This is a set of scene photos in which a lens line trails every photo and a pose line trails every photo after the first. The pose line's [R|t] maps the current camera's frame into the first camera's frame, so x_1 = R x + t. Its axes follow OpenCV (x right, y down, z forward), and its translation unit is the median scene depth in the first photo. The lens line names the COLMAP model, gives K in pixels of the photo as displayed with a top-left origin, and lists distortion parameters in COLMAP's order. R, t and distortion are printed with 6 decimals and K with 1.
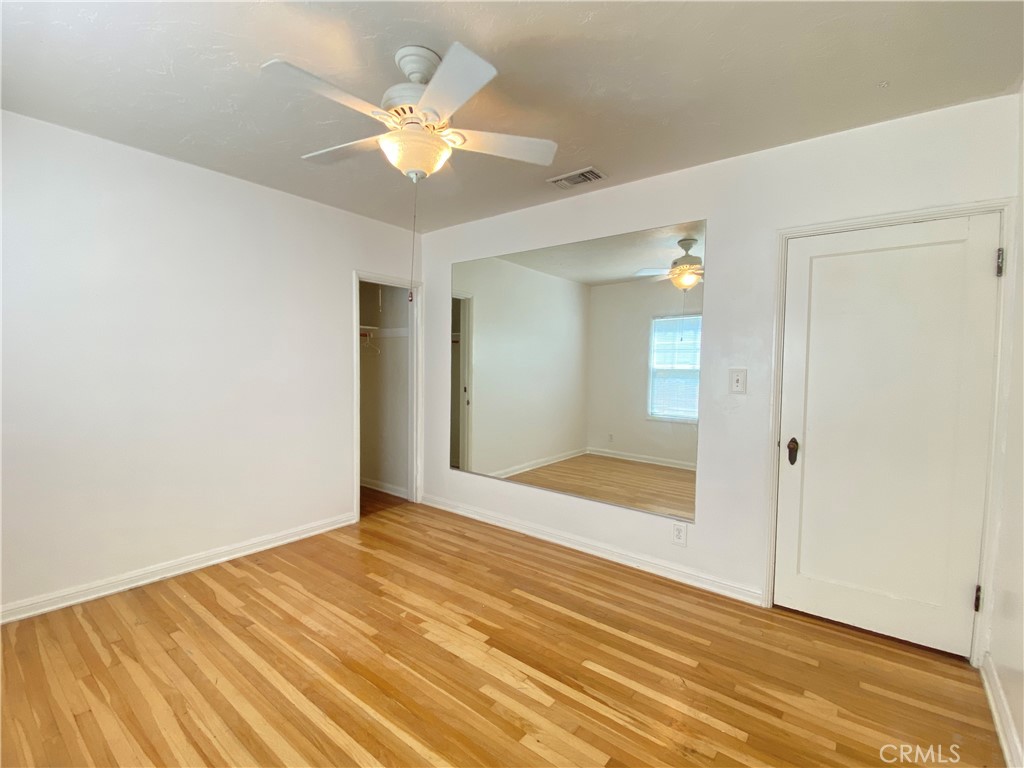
lens RADIAL K [[467.8, 0, 509.4], [0, 467.8, 384.9], [0, 0, 1]] dist [-0.002388, -0.000299]
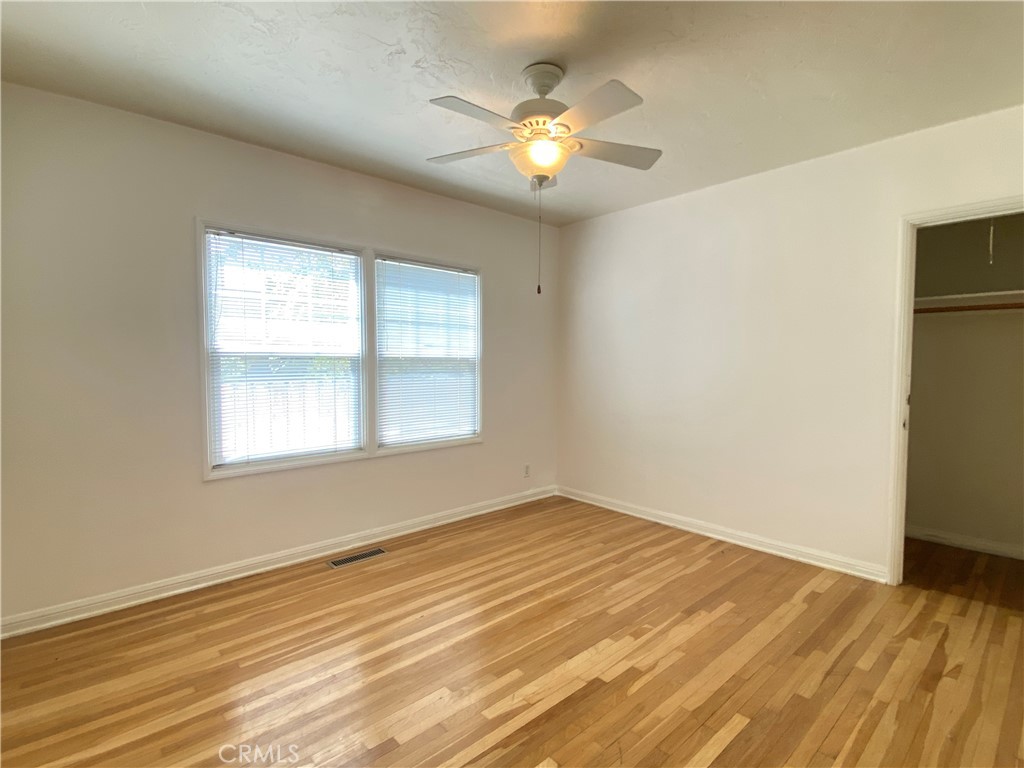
lens RADIAL K [[493.9, 0, 508.8], [0, 493.9, 385.7], [0, 0, 1]] dist [0.027490, -0.019721]
pose [[-0.170391, 0.030244, -0.984912, 0.702116], [-0.045709, 0.998210, 0.038560, -0.003670], [0.984316, 0.051590, -0.168704, 0.803823]]
